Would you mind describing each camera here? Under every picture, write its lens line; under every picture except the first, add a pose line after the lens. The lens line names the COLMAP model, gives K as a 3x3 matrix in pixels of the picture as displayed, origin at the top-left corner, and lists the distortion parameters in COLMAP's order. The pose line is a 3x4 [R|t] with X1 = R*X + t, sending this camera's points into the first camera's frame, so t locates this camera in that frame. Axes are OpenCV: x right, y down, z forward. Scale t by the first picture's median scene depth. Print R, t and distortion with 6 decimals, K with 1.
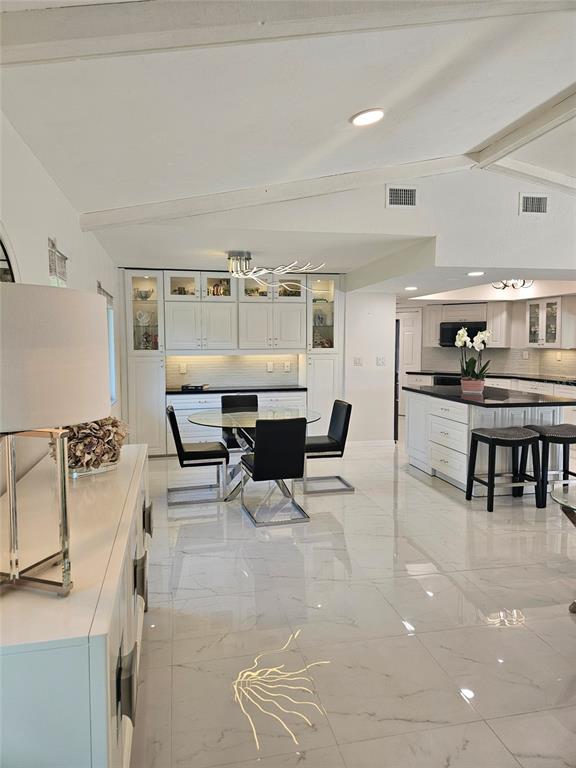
lens RADIAL K [[507.5, 0, 268.8], [0, 507.5, 380.7], [0, 0, 1]] dist [0.030198, -0.002531]
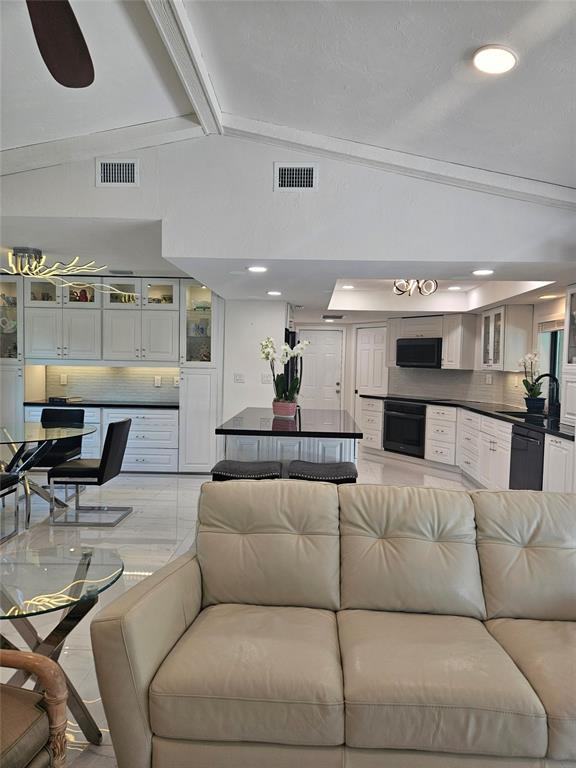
lens RADIAL K [[507.5, 0, 288.9], [0, 507.5, 382.1], [0, 0, 1]] dist [0.030198, -0.002531]
pose [[0.975372, 0.032705, -0.218130, 0.479856], [-0.041967, 0.998397, -0.037964, -0.001217], [0.216539, 0.046183, 0.975181, 0.177167]]
